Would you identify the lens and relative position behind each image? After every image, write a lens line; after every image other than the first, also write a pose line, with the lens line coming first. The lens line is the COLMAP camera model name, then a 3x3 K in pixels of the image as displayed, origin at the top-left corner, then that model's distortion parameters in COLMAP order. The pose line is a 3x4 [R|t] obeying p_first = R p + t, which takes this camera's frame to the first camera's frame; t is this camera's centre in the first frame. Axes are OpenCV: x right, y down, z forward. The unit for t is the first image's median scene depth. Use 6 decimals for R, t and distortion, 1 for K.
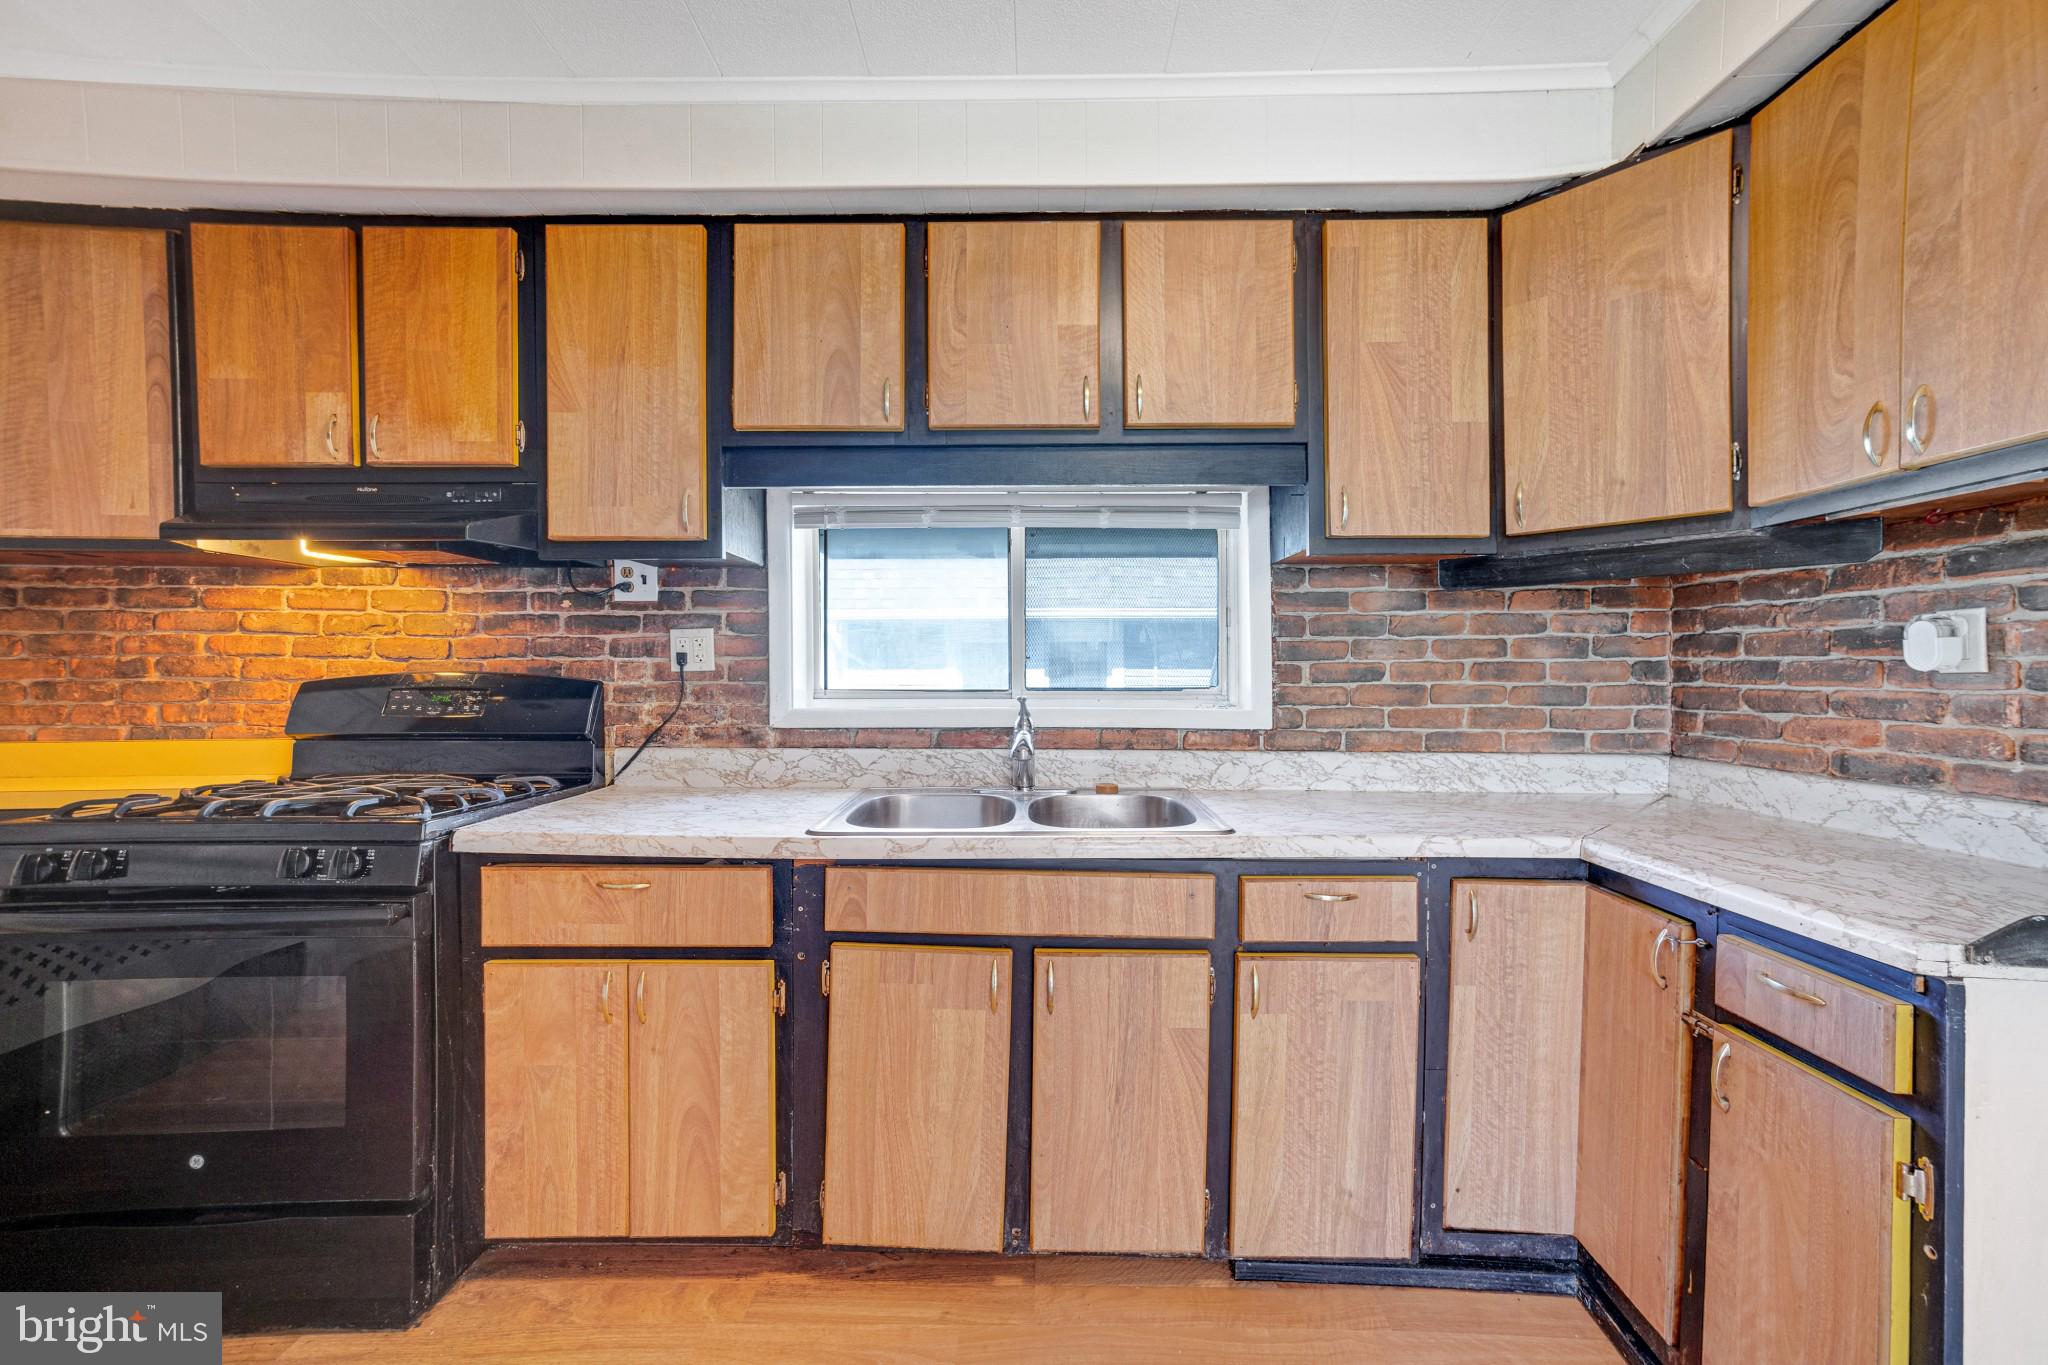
lens RADIAL K [[826.9, 0, 1045.9], [0, 826.9, 682.8], [0, 0, 1]] dist [-0.002195, 0.017183]
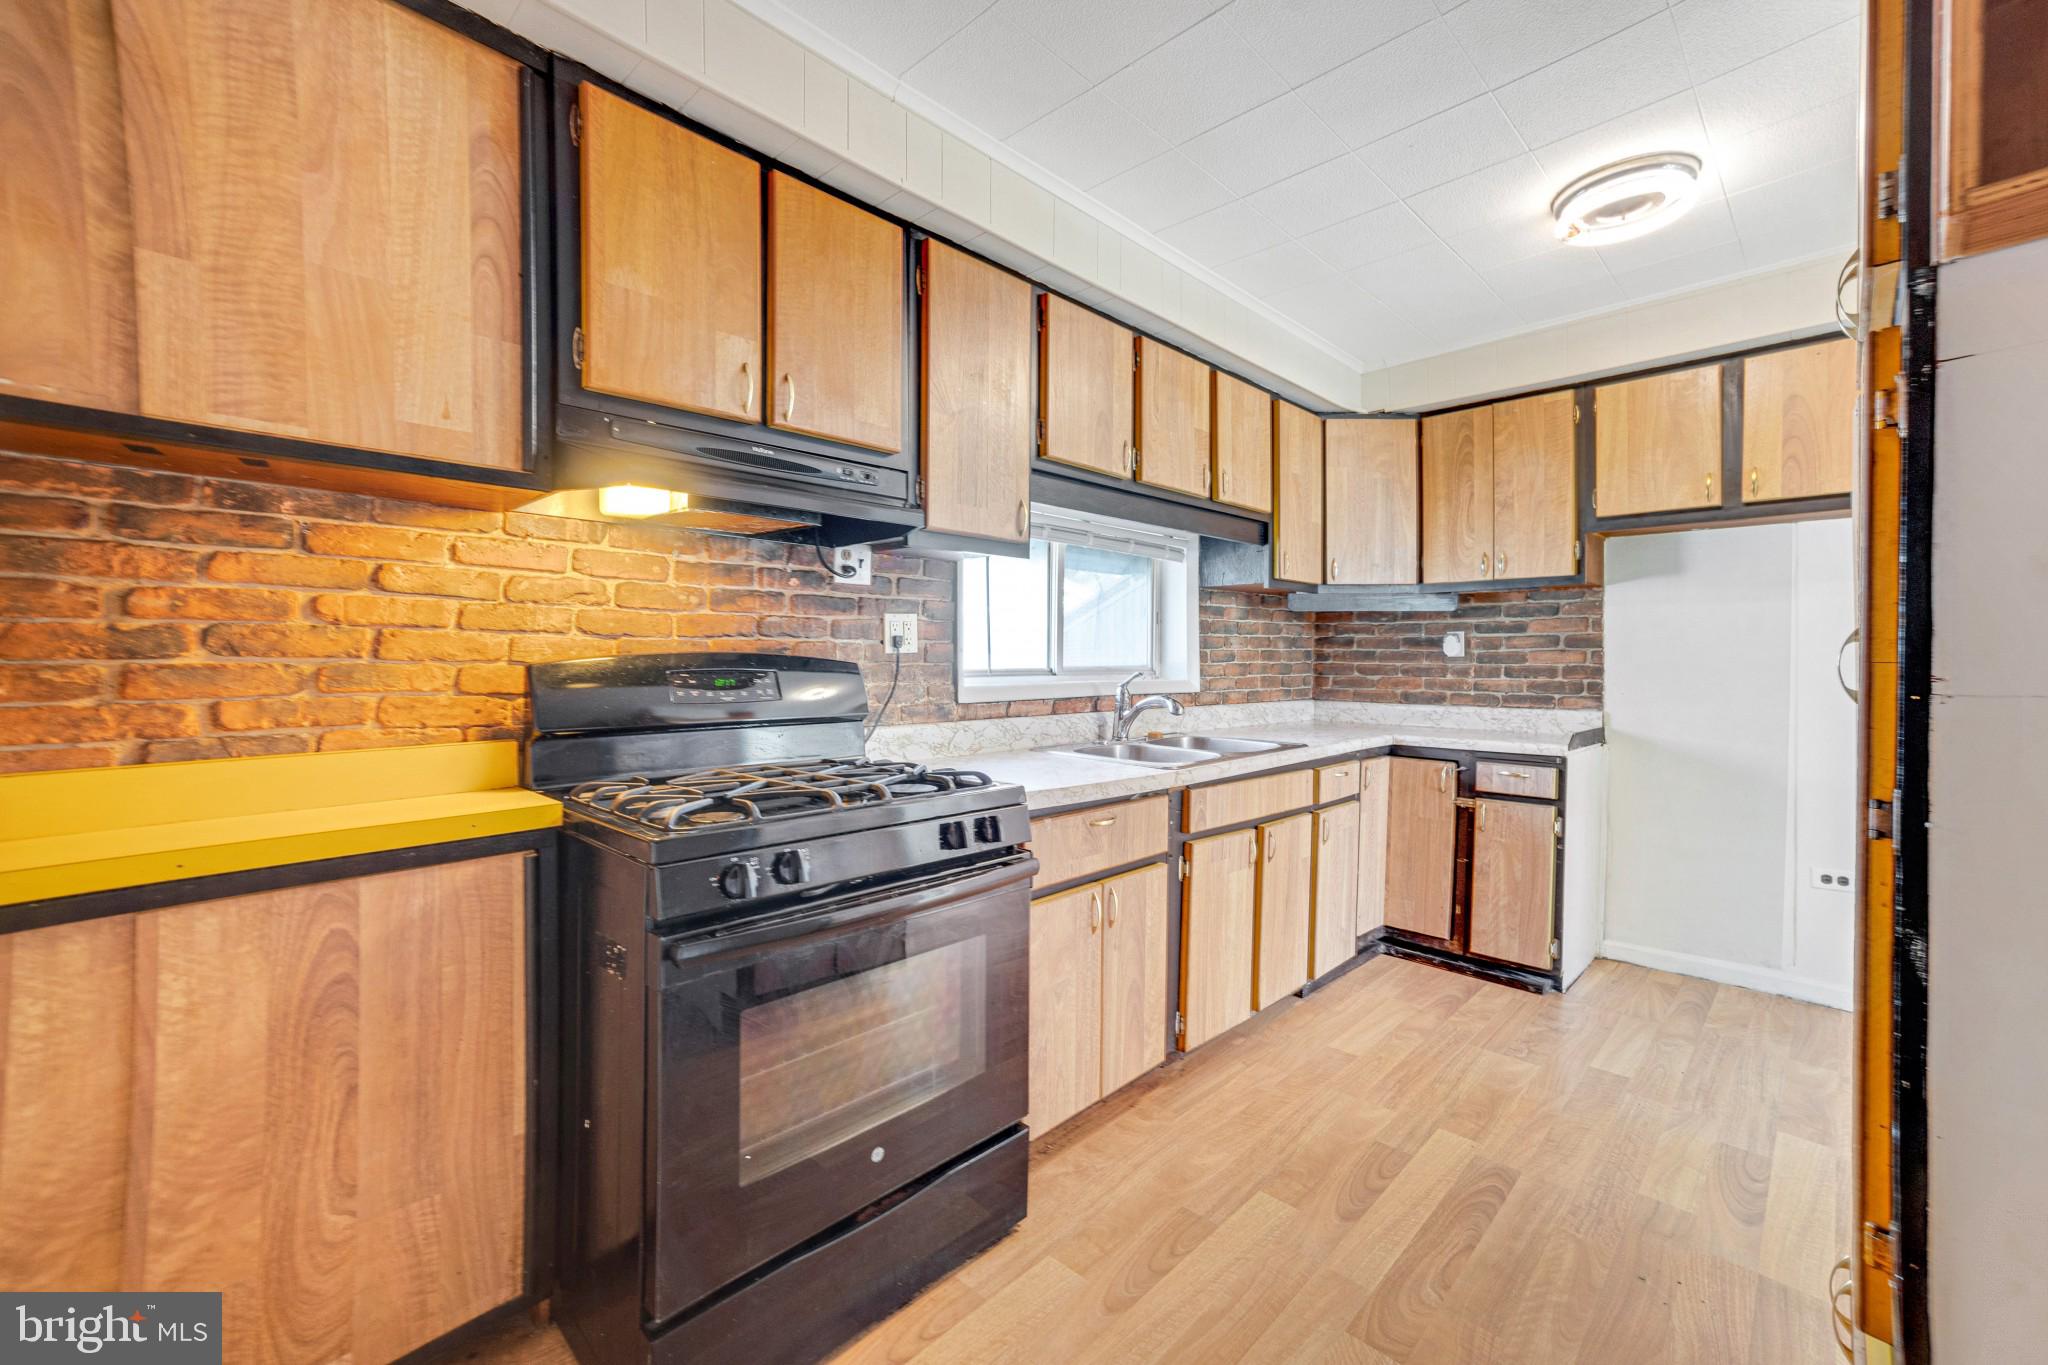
lens RADIAL K [[828.8, 0, 1025.9], [0, 828.8, 657.4], [0, 0, 1]] dist [0.000150, 0.018363]
pose [[0.692050, 0.002007, 0.721847, -1.248410], [0.007301, 0.999926, -0.009780, 0.004016], [-0.721813, 0.012039, 0.691984, 0.167894]]
